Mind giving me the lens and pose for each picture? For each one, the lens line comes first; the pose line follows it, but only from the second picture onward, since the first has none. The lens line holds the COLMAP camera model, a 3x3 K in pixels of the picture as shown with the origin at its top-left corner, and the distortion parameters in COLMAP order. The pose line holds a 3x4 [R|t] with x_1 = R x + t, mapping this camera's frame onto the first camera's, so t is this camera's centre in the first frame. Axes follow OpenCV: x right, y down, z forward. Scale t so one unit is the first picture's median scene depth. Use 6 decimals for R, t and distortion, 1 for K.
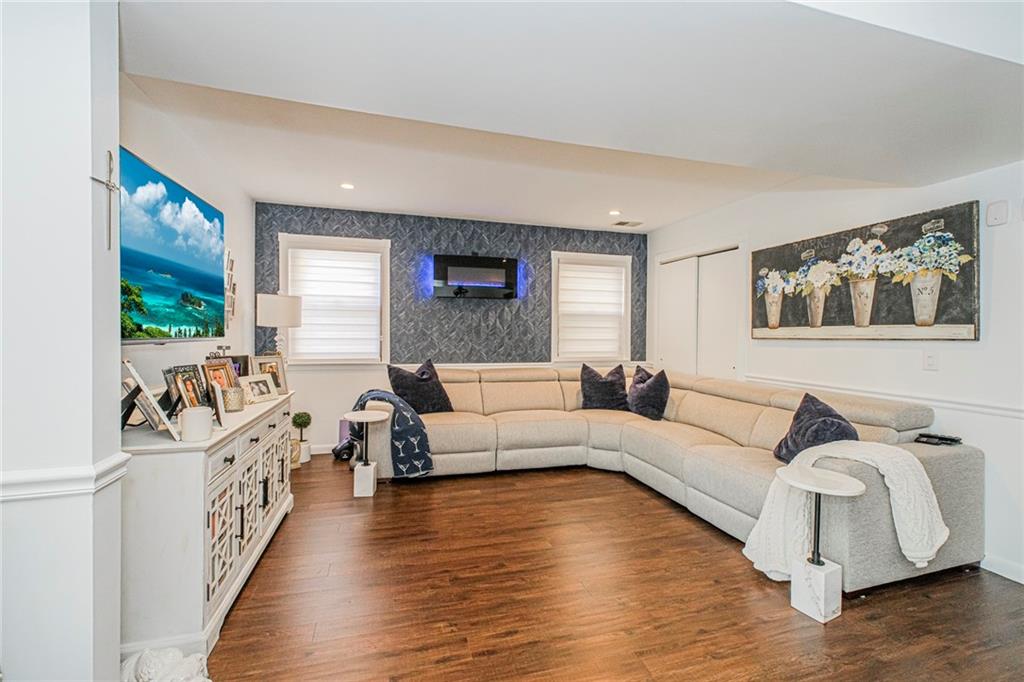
lens RADIAL K [[441.3, 0, 514.4], [0, 441.3, 339.3], [0, 0, 1]] dist [0.001722, -0.000737]
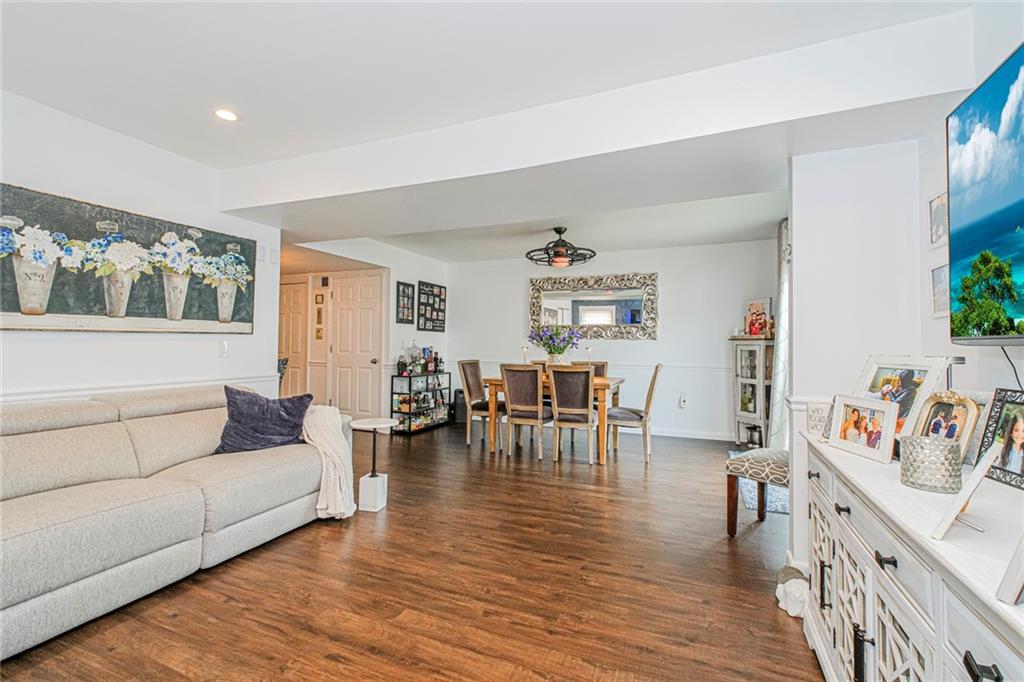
lens RADIAL K [[441.3, 0, 508.5], [0, 441.3, 339.3], [0, 0, 1]] dist [0.001722, -0.000737]
pose [[-0.773073, -0.013411, 0.634175, -0.448885], [-0.010481, 0.999910, 0.008370, -0.001057], [-0.634231, -0.000176, -0.773144, 1.266149]]
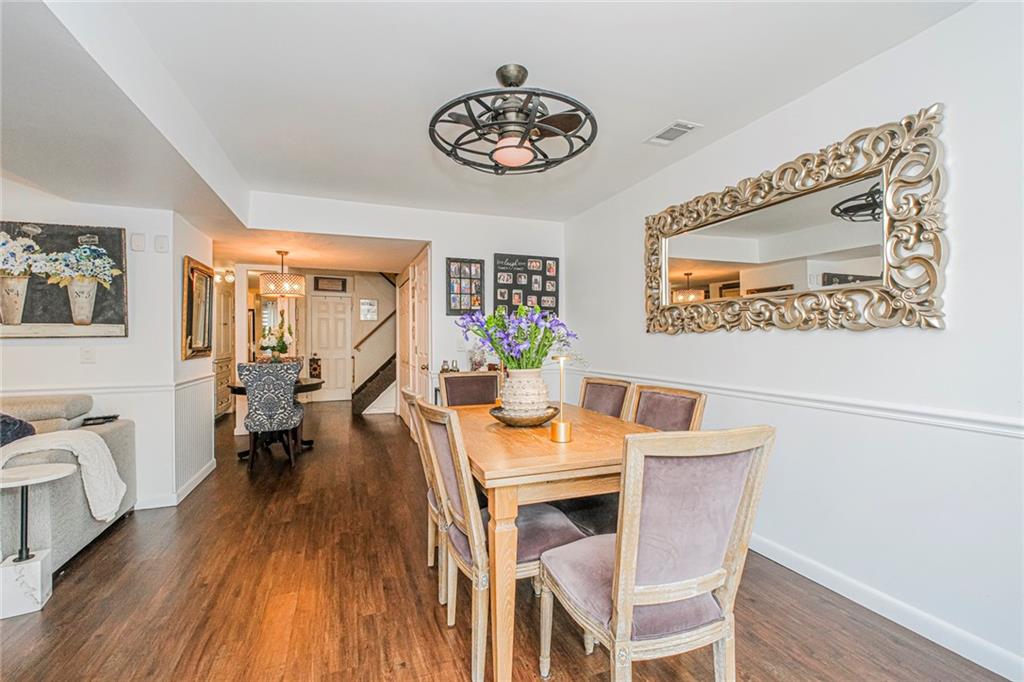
lens RADIAL K [[441.3, 0, 515.5], [0, 441.3, 338.2], [0, 0, 1]] dist [0.001722, -0.000737]
pose [[-0.078742, -0.010412, 0.996841, -0.260922], [0.016924, 0.999787, 0.011780, 0.008242], [-0.996751, 0.017799, -0.078549, -0.025706]]
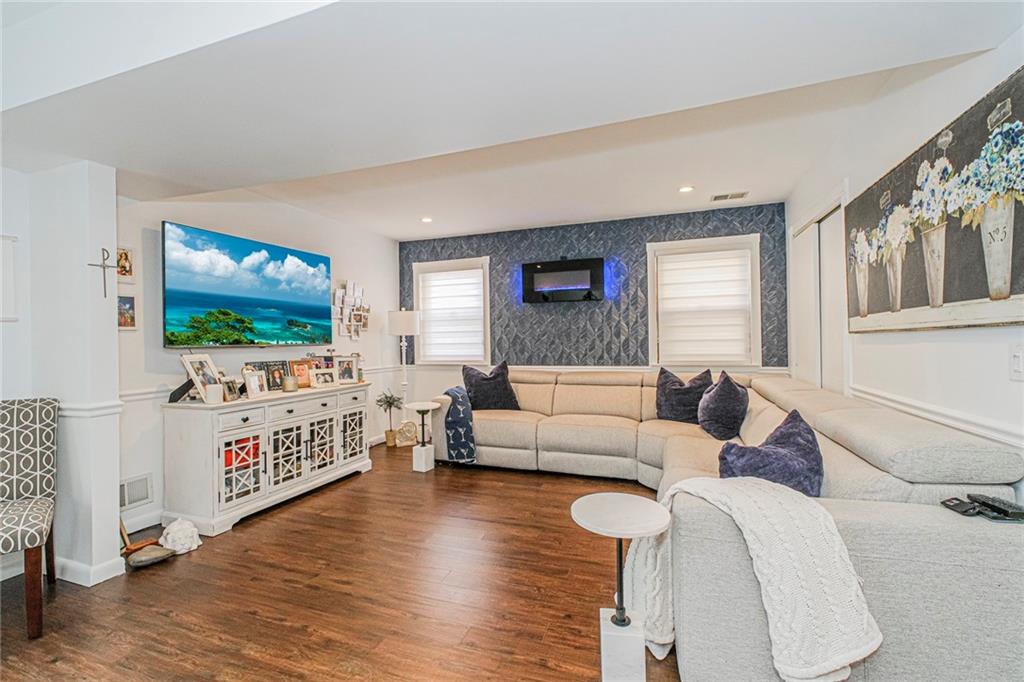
lens RADIAL K [[441.3, 0, 511.6], [0, 441.3, 341.3], [0, 0, 1]] dist [0.001722, -0.000737]
pose [[0.806940, -0.020316, -0.590284, 0.657119], [0.014365, 0.999788, -0.014774, 0.017920], [0.590459, 0.003442, 0.807060, 0.176230]]
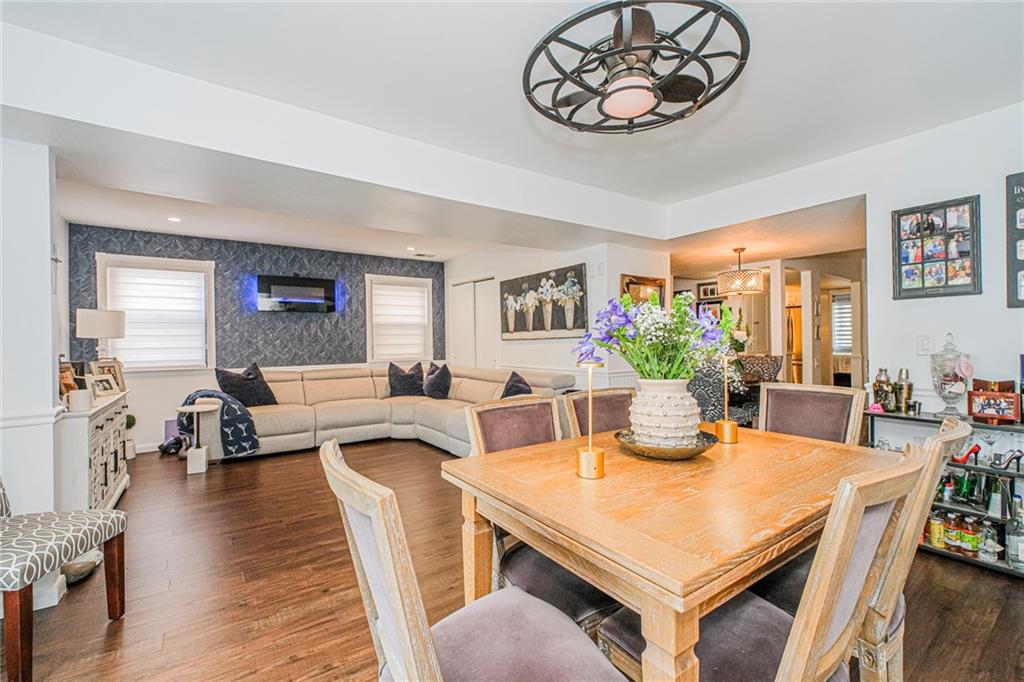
lens RADIAL K [[441.3, 0, 513.6], [0, 441.3, 340.9], [0, 0, 1]] dist [0.001722, -0.000737]
pose [[0.943479, -0.021148, 0.330758, 0.106824], [0.026145, 0.999601, -0.010666, 0.022843], [-0.330400, 0.018710, 0.943655, -0.521762]]
